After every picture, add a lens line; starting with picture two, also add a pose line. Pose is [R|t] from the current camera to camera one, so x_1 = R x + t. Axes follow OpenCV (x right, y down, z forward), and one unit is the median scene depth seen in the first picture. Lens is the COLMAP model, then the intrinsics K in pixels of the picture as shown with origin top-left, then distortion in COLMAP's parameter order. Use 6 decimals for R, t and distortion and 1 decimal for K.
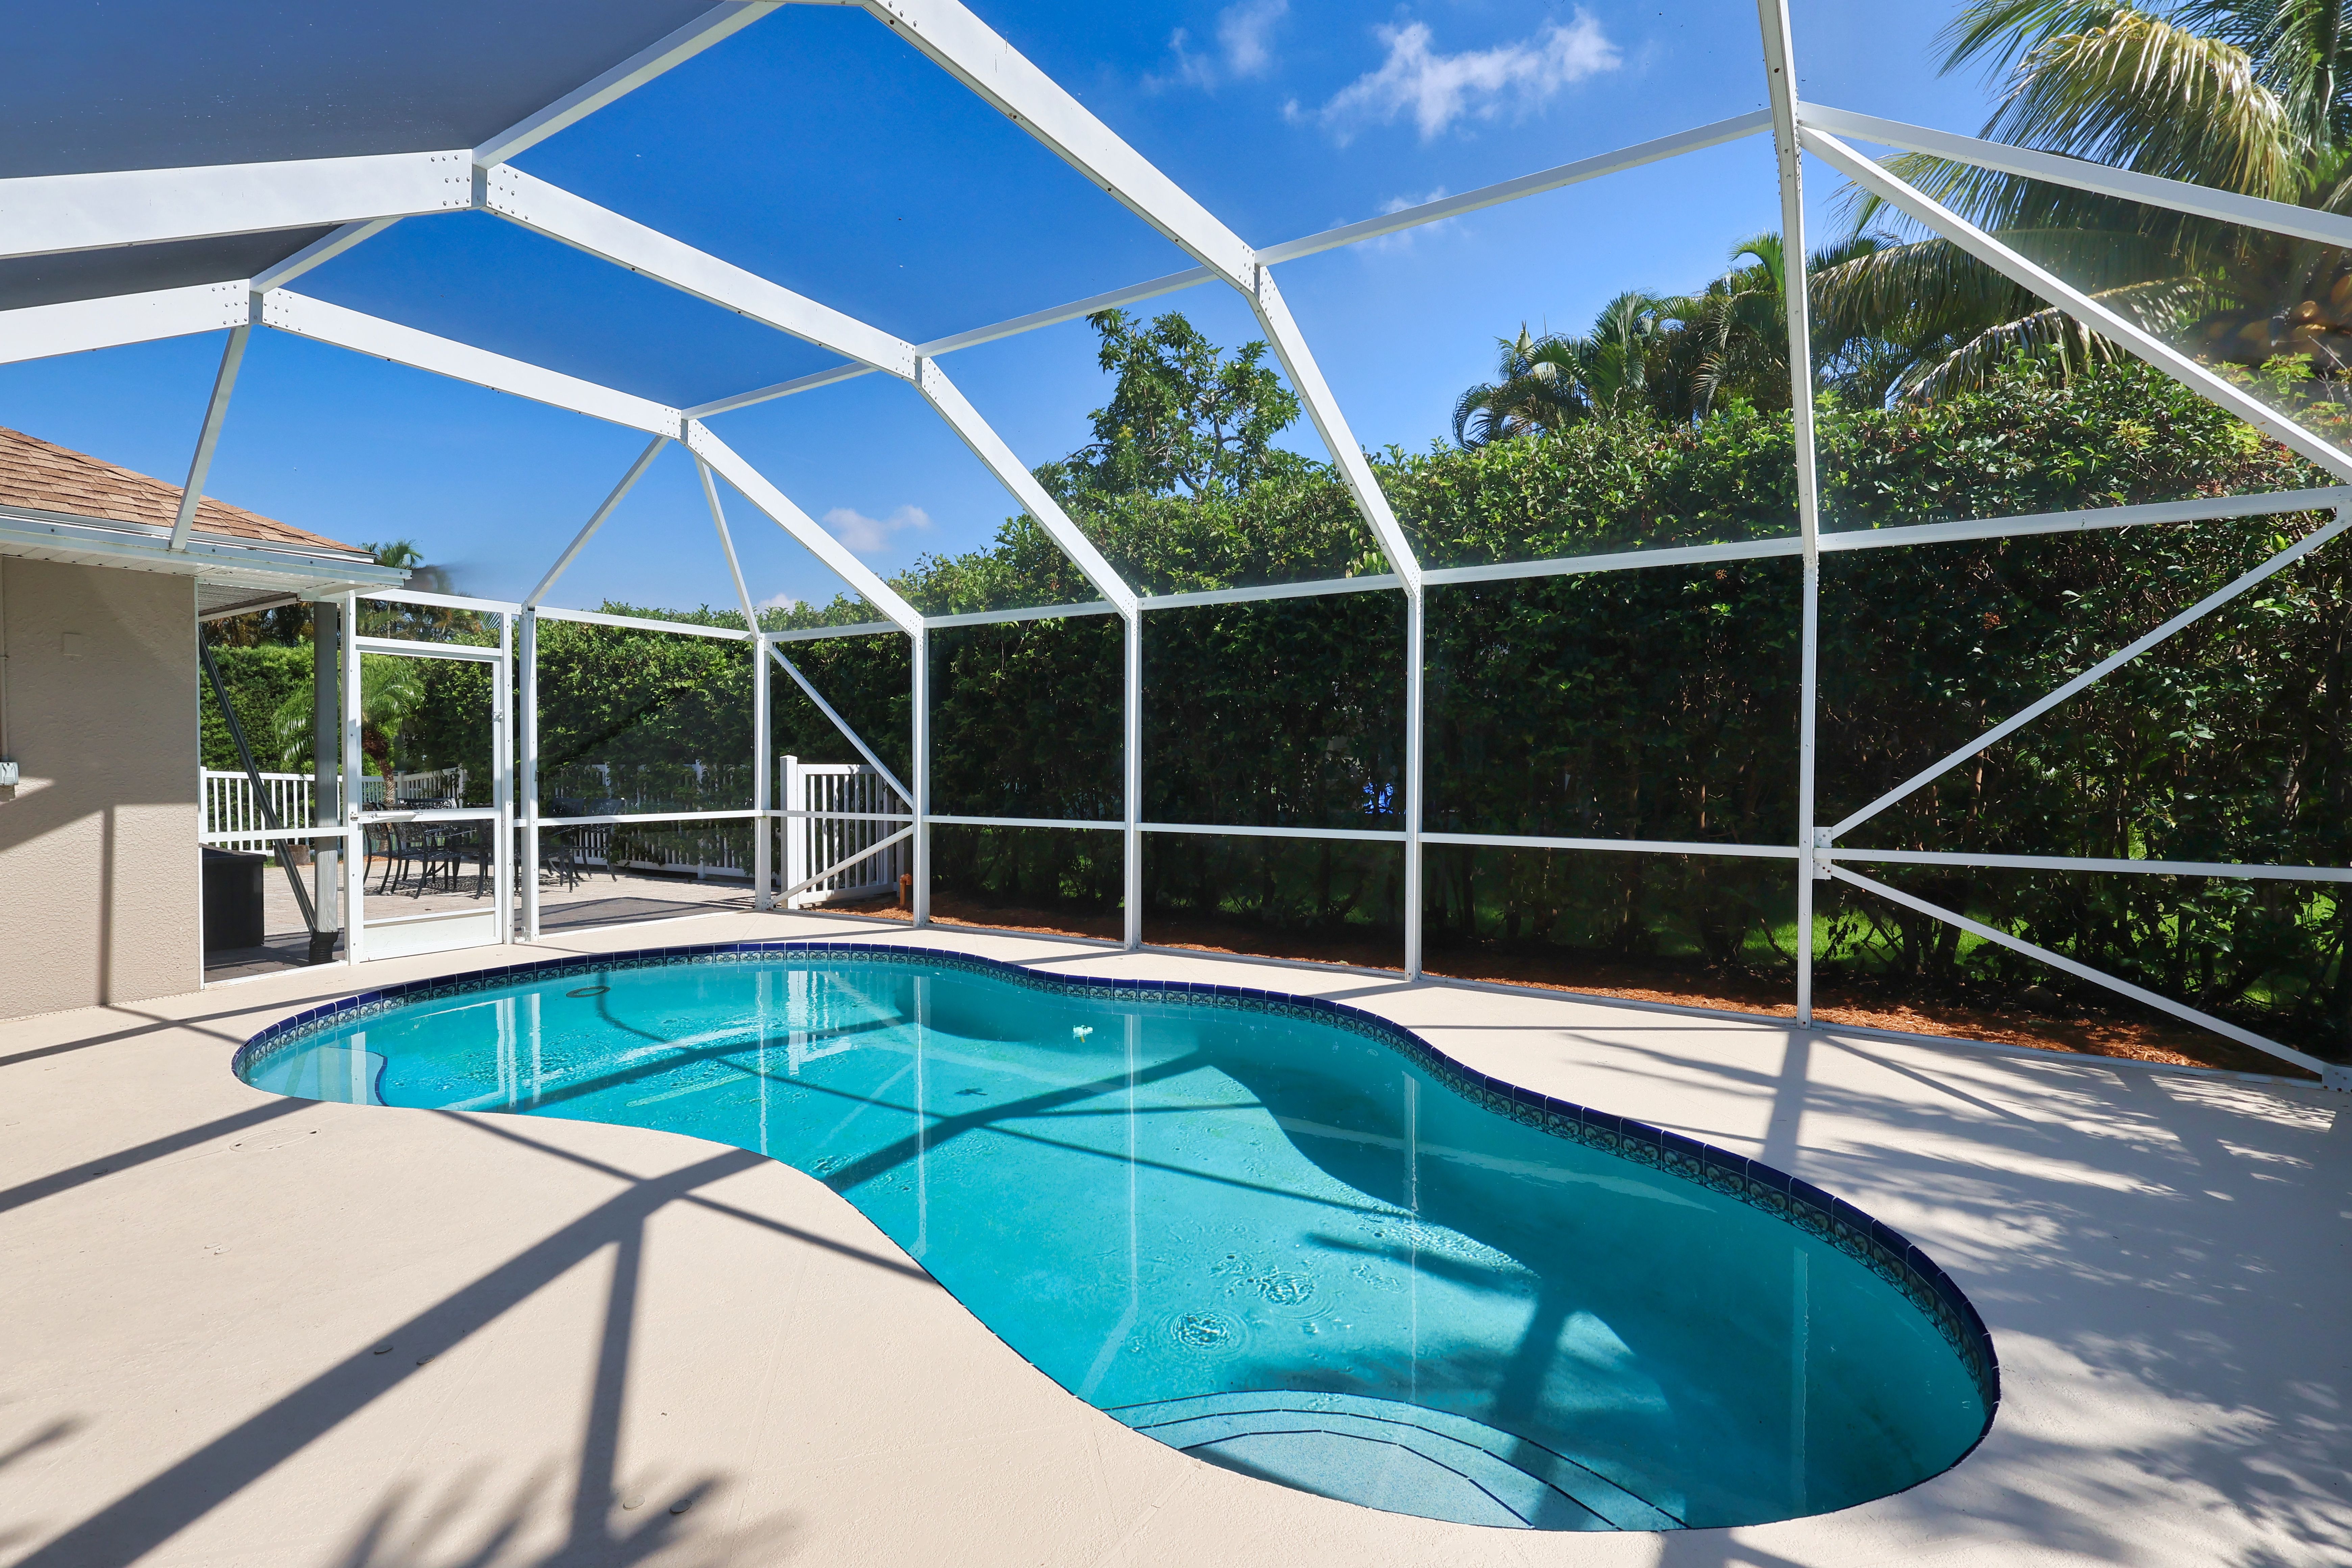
lens RADIAL K [[1104.5, 0, 1163.3], [0, 1104.5, 785.9], [0, 0, 1]] dist [0.009785, 0.000698]
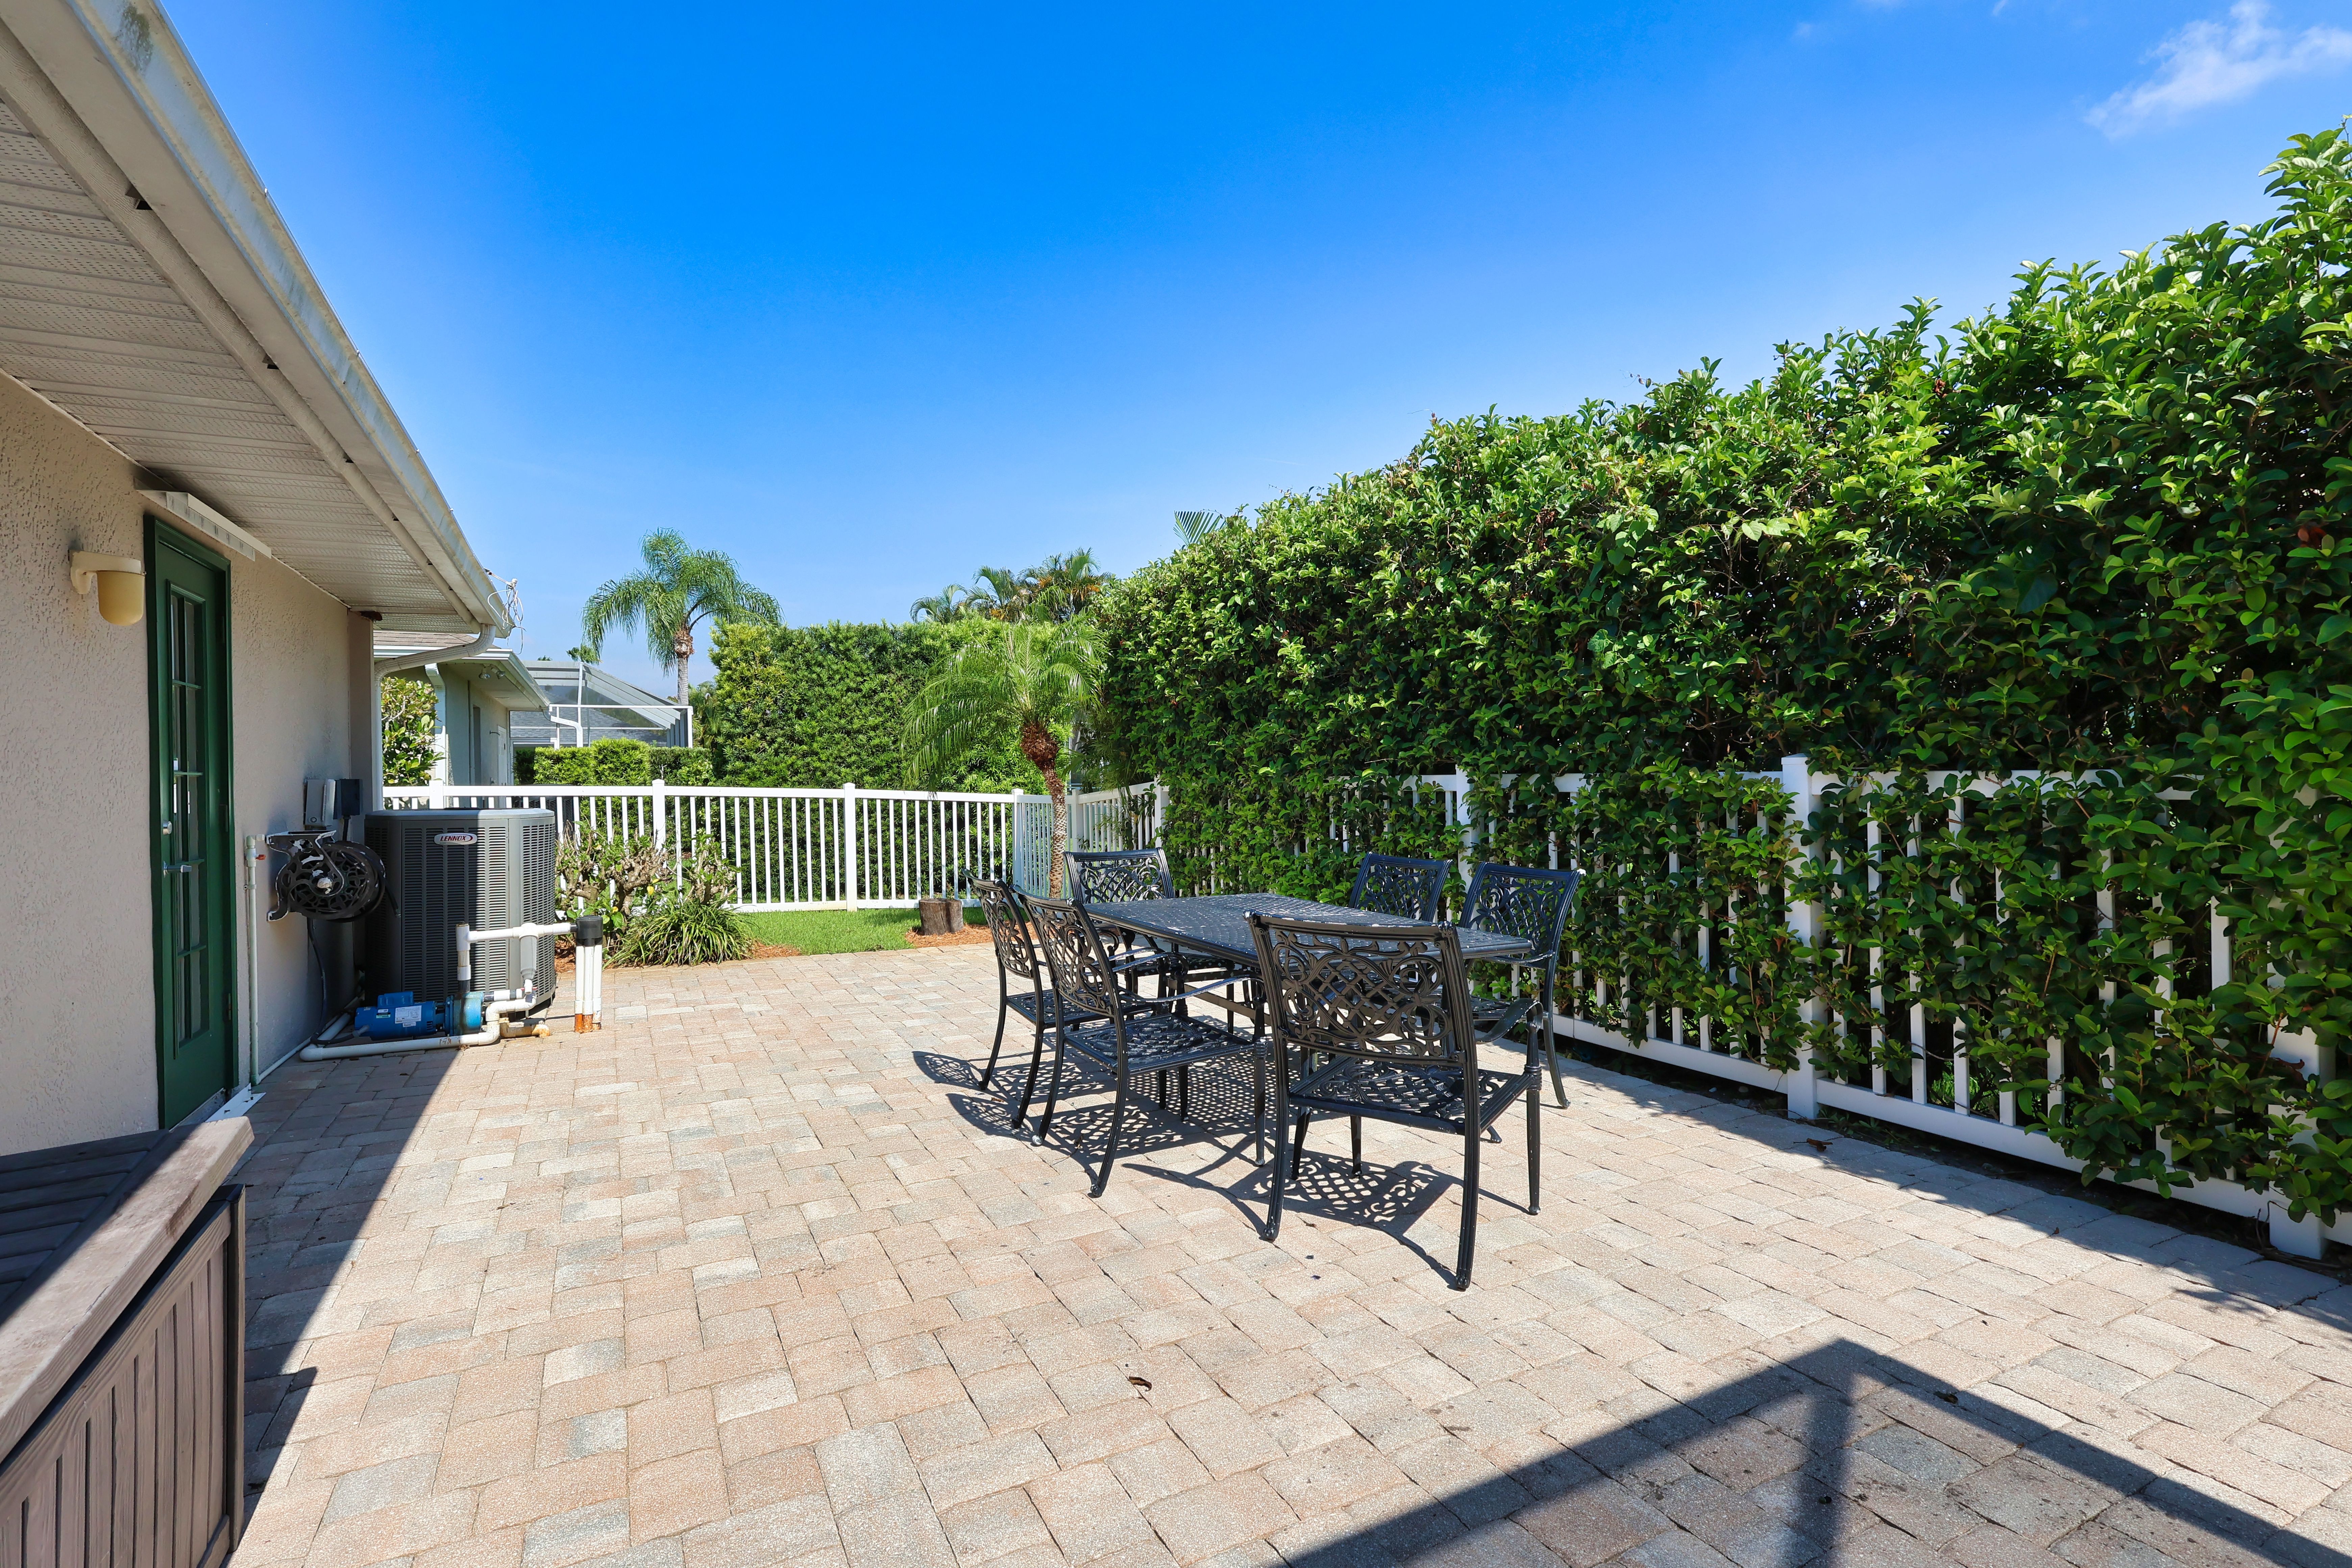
lens RADIAL K [[1104.5, 0, 1169.3], [0, 1104.5, 771.0], [0, 0, 1]] dist [0.009785, 0.000698]
pose [[0.865745, -0.011623, -0.500350, -0.381368], [0.001779, 0.999795, -0.020148, -0.012114], [0.500482, 0.016553, 0.865589, 0.564902]]
